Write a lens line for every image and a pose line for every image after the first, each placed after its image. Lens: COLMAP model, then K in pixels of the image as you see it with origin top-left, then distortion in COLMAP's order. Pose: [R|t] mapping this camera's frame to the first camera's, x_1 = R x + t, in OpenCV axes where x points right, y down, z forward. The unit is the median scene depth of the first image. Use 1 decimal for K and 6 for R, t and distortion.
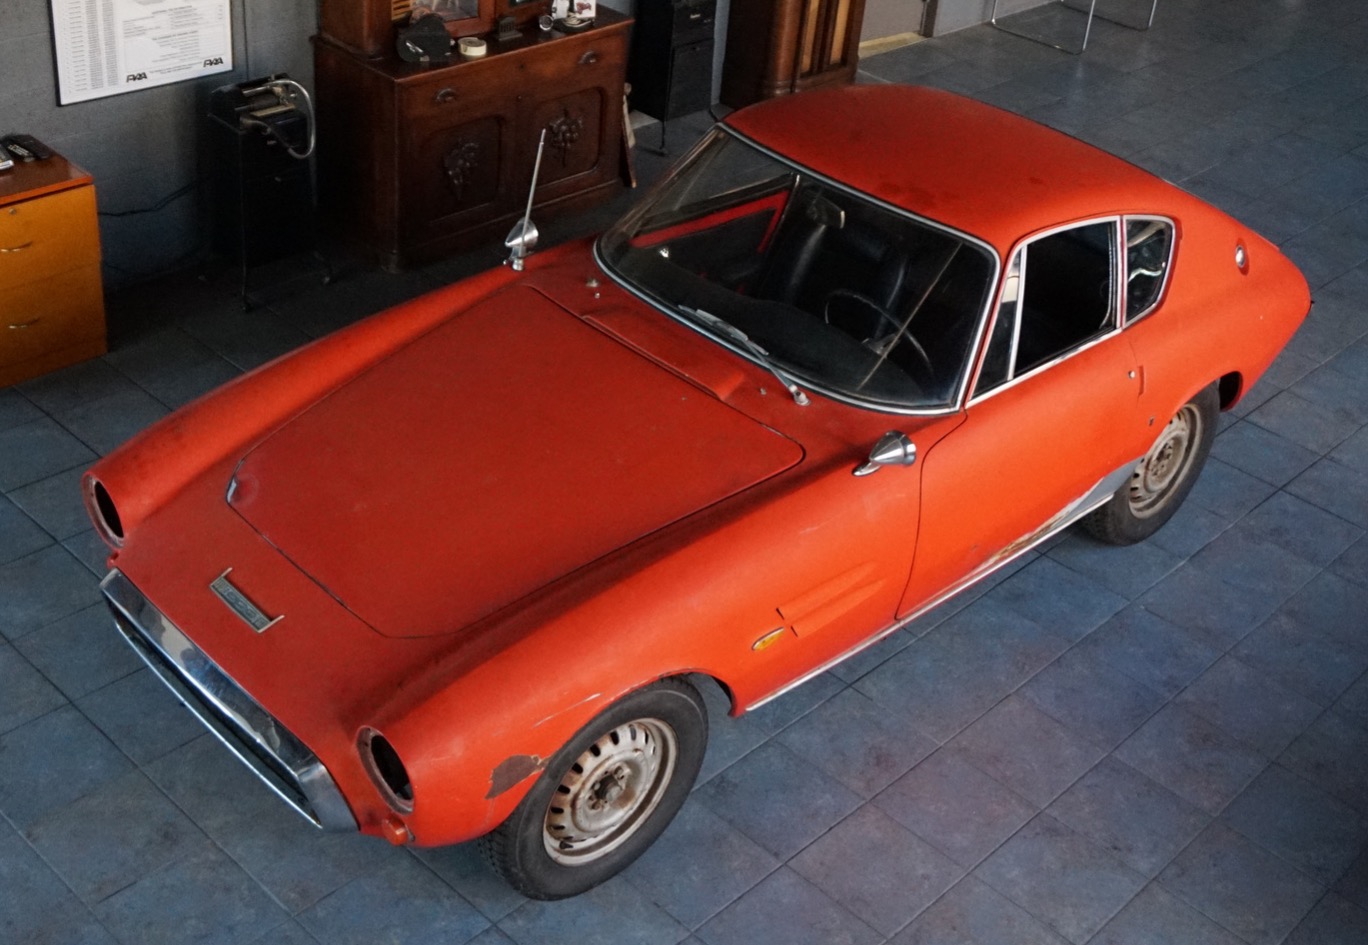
lens RADIAL K [[1721.7, 0, 696.7], [0, 1721.7, 421.8], [0, 0, 1]] dist [-0.001595, 0.008971]
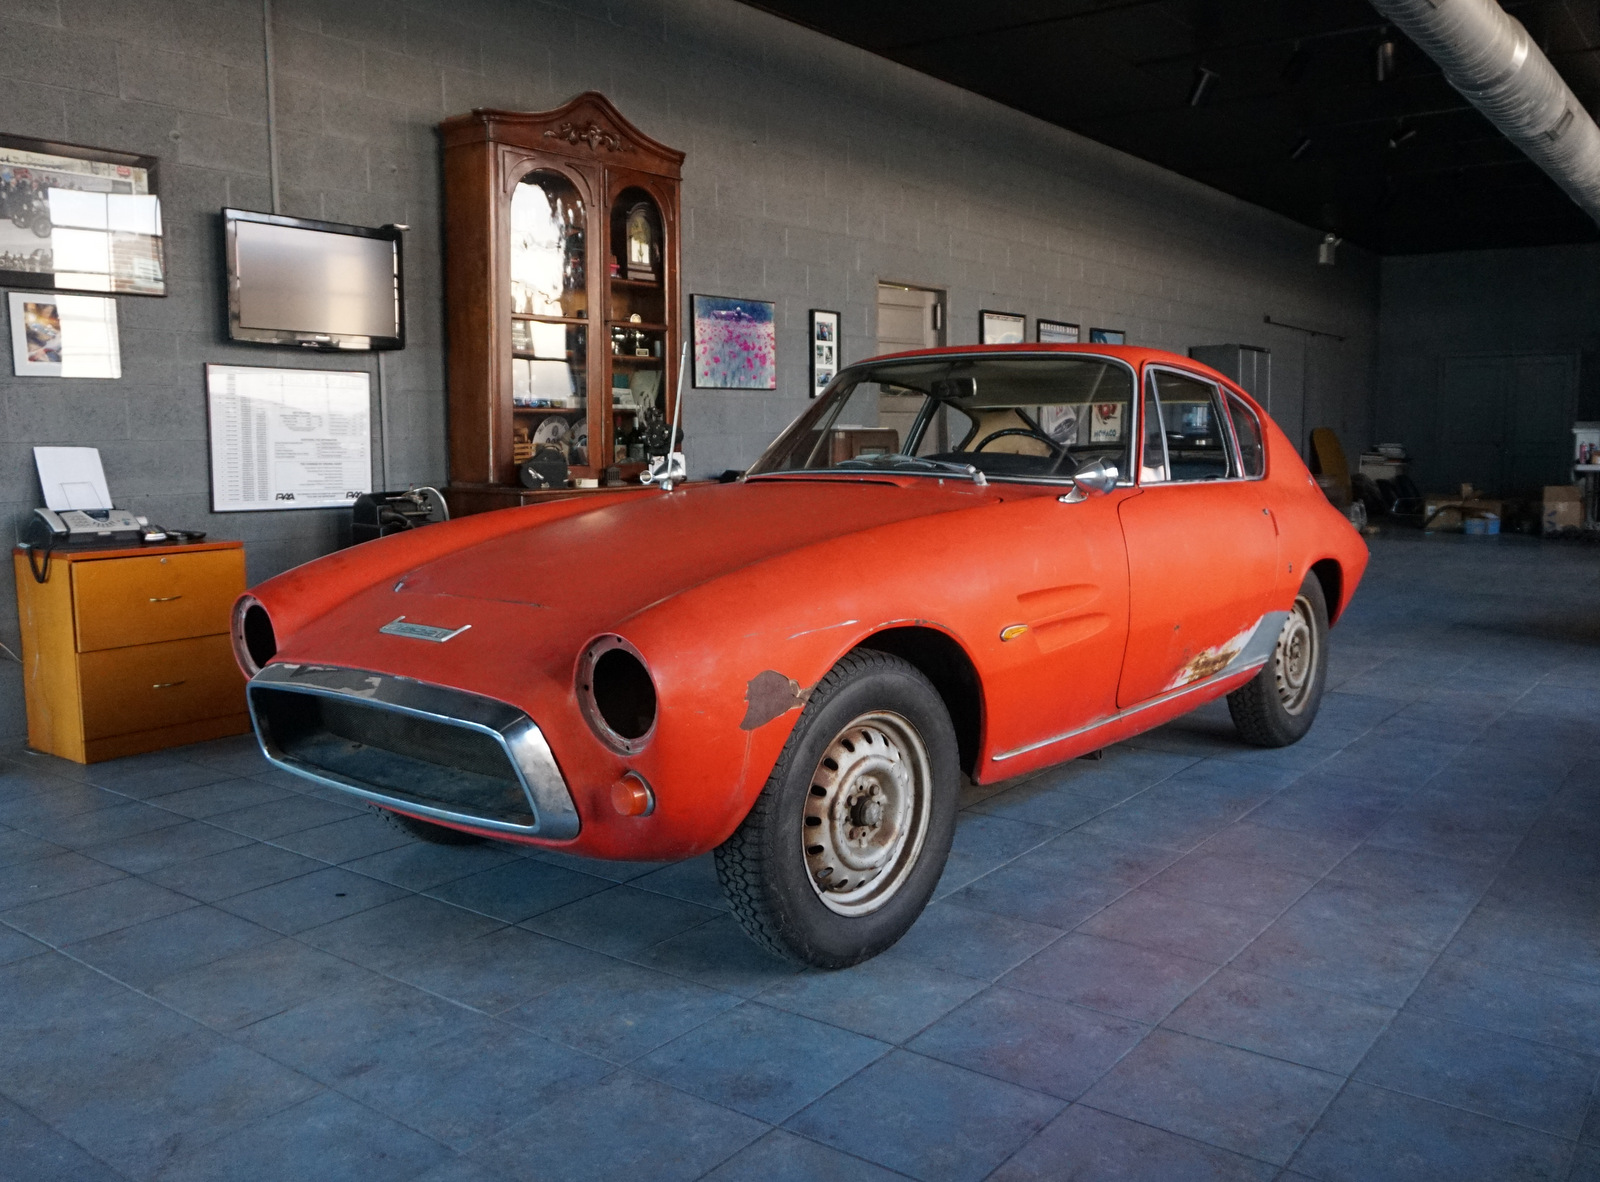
lens RADIAL K [[1336.9, 0, 823.9], [0, 1336.9, 594.4], [0, 0, 1]] dist [-0.032458, 0.002650]
pose [[0.988501, -0.103788, 0.109975, -0.105876], [0.139876, 0.903902, -0.404223, 0.302823], [-0.057453, 0.414957, 0.908025, 0.293330]]
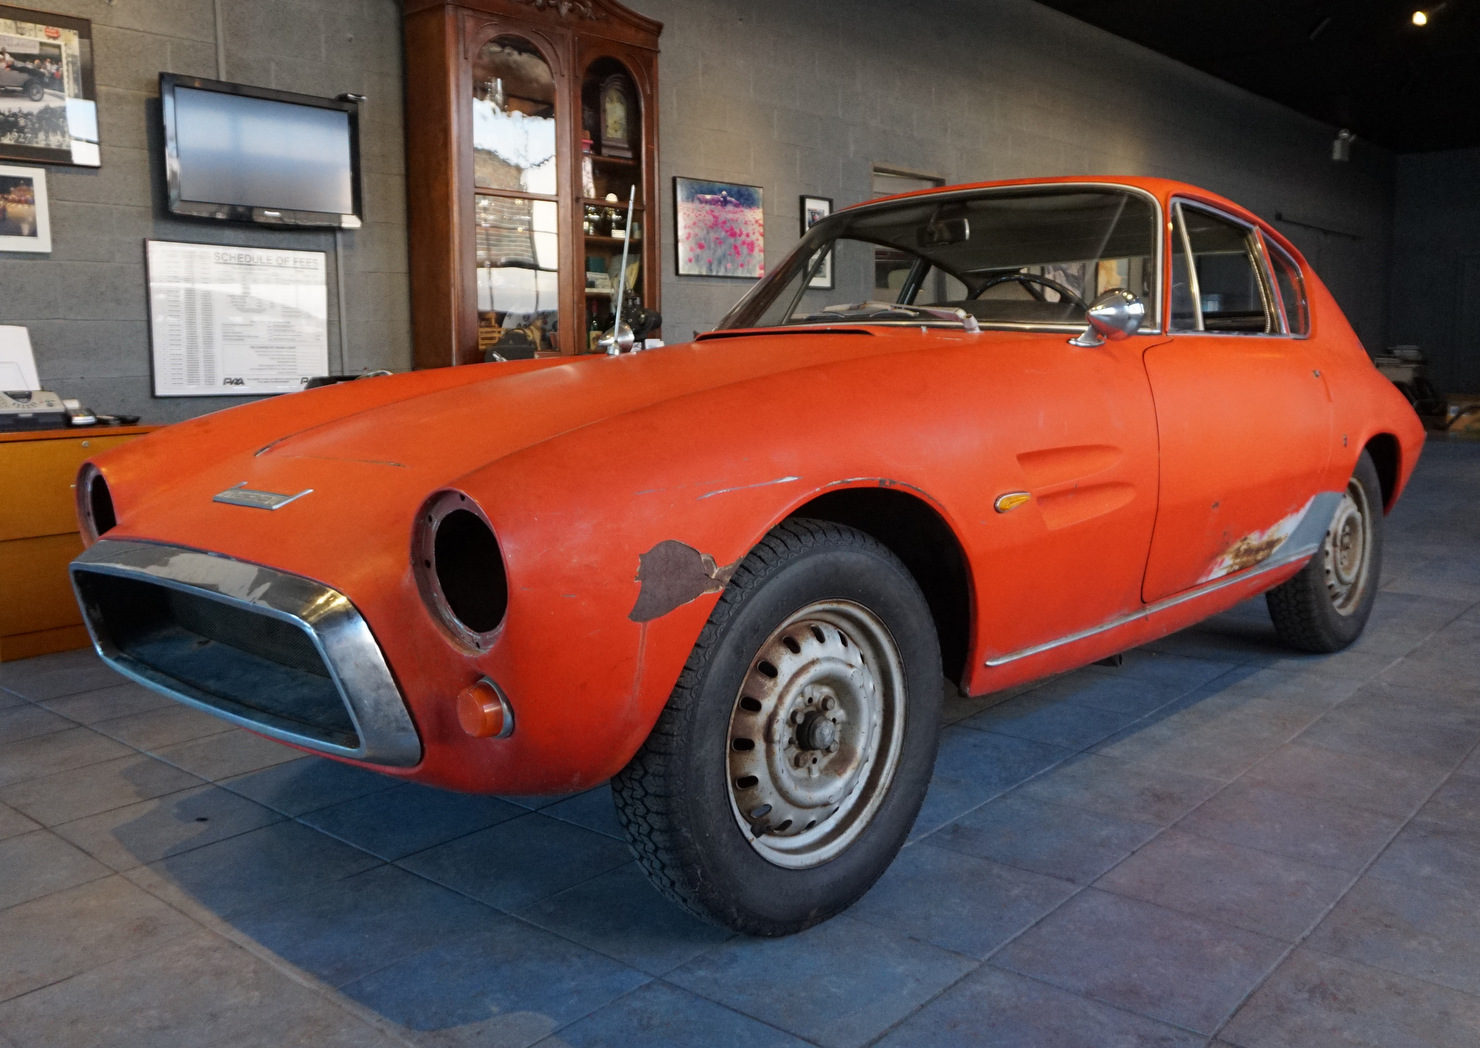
lens RADIAL K [[1264.3, 0, 734.2], [0, 1264.3, 508.1], [0, 0, 1]] dist [-0.037889, 0.016126]
pose [[0.993891, -0.106154, 0.030212, -0.069951], [0.109102, 0.903584, -0.414286, 0.264527], [0.016679, 0.415051, 0.909645, 0.428839]]
